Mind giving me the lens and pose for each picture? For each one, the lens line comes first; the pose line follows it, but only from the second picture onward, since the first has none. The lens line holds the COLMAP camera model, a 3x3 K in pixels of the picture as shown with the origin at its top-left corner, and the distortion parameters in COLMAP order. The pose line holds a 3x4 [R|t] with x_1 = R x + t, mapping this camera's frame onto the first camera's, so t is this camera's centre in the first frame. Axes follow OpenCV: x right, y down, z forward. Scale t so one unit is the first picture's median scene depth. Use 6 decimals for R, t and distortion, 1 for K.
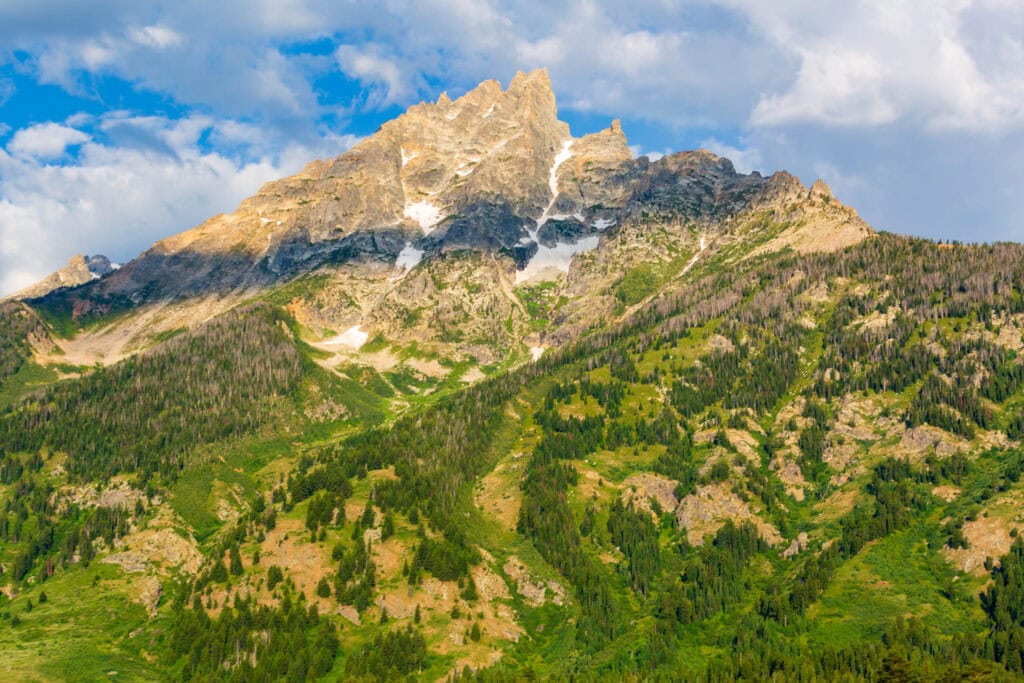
lens RADIAL K [[2079.0, 0, 513.5], [0, 2079.0, 341.9], [0, 0, 1]] dist [0.335838, 0.000000]
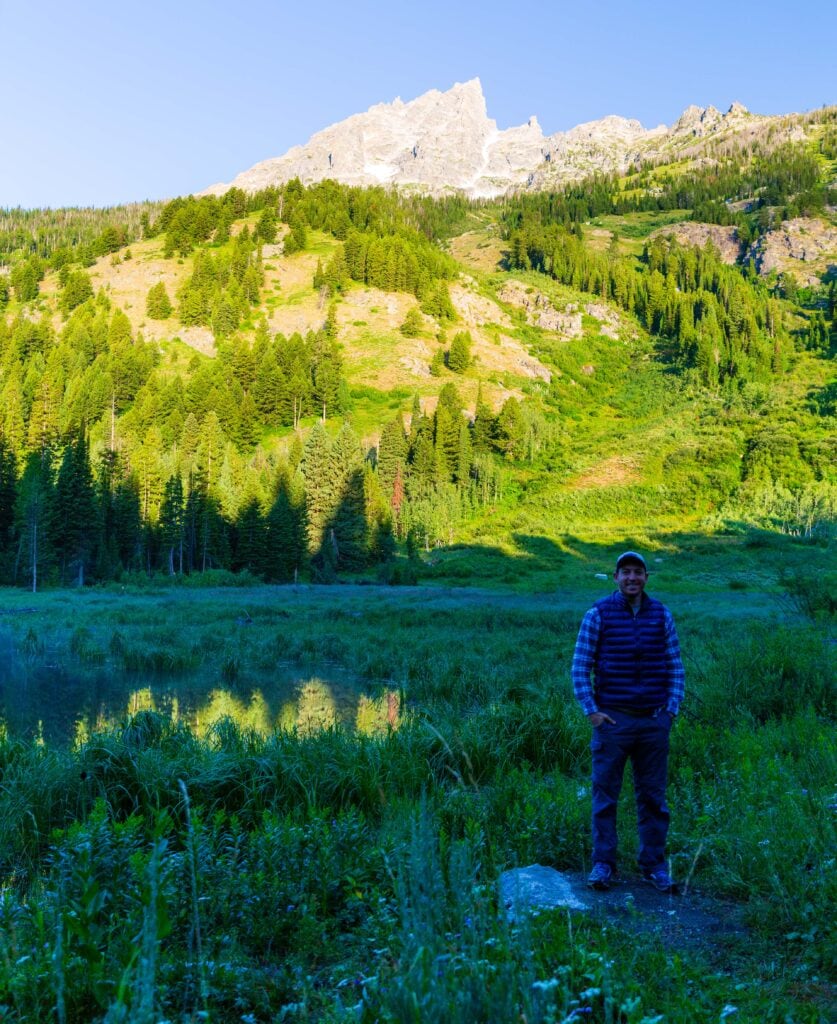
lens RADIAL K [[844.1, 0, 417.5], [0, 844.1, 510.8], [0, 0, 1]] dist [-0.000692, -0.000020]
pose [[0.999875, 0.014432, -0.006424, -0.024009], [-0.013818, 0.996103, 0.087113, 0.149098], [0.007657, -0.087014, 0.996178, 0.782109]]
